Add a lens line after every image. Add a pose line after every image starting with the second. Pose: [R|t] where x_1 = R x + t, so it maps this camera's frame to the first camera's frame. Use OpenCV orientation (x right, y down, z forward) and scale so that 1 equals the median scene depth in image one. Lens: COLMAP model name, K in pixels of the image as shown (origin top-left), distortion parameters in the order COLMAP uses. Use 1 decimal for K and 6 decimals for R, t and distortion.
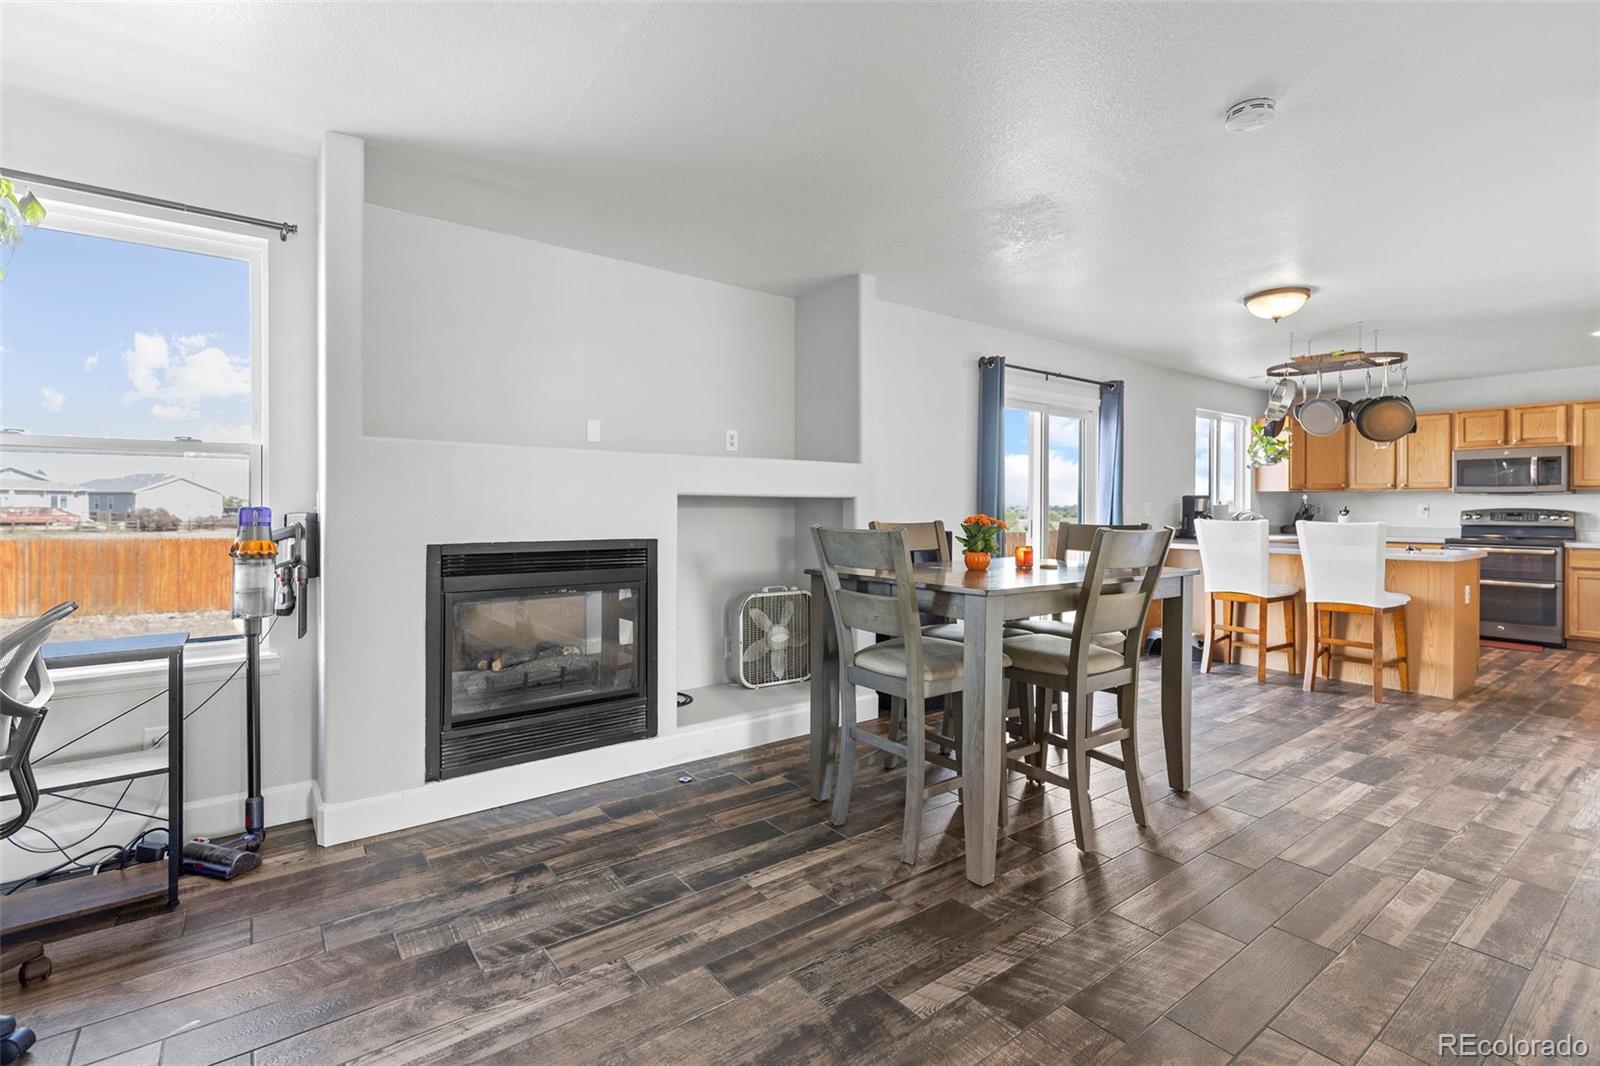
lens RADIAL K [[732.3, 0, 800.0], [0, 732.3, 508.5], [0, 0, 1]] dist [0.005264, -0.000762]
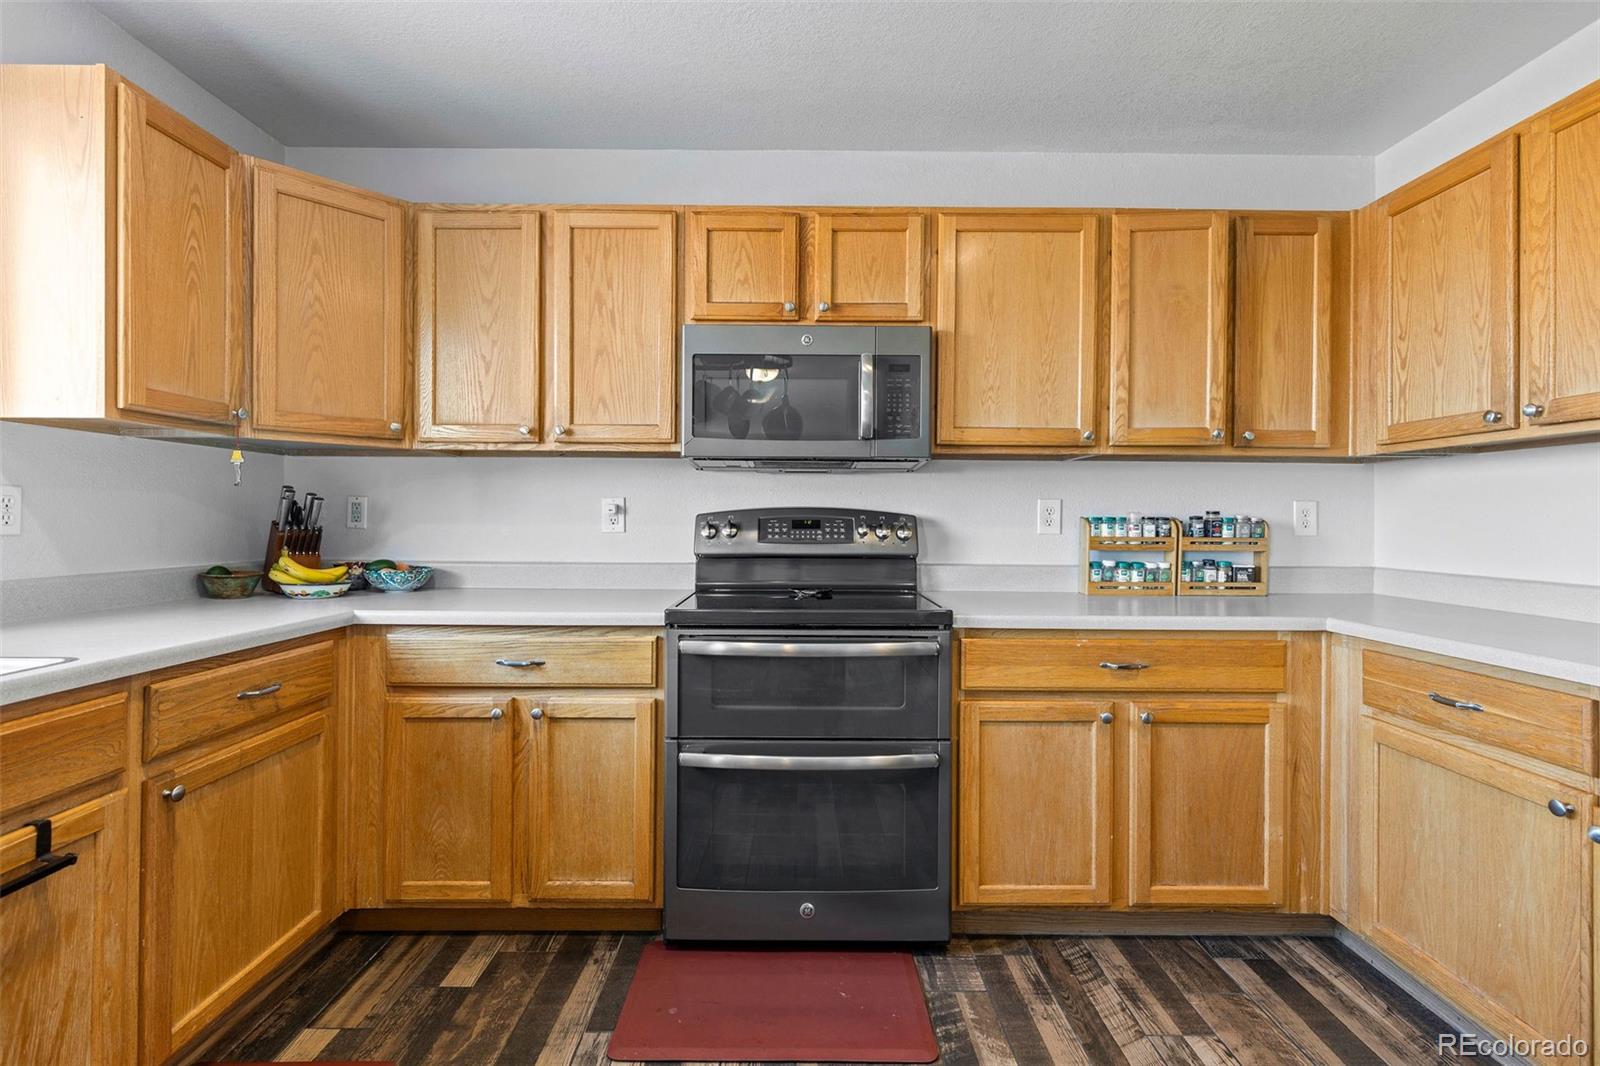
lens RADIAL K [[732.3, 0, 800.0], [0, 732.3, 517.3], [0, 0, 1]] dist [0.005264, -0.000762]
pose [[0.599145, 0.001797, 0.800638, 0.706458], [-0.004021, 0.999992, 0.000765, 0.004618], [-0.800630, -0.003678, 0.599148, 0.816697]]
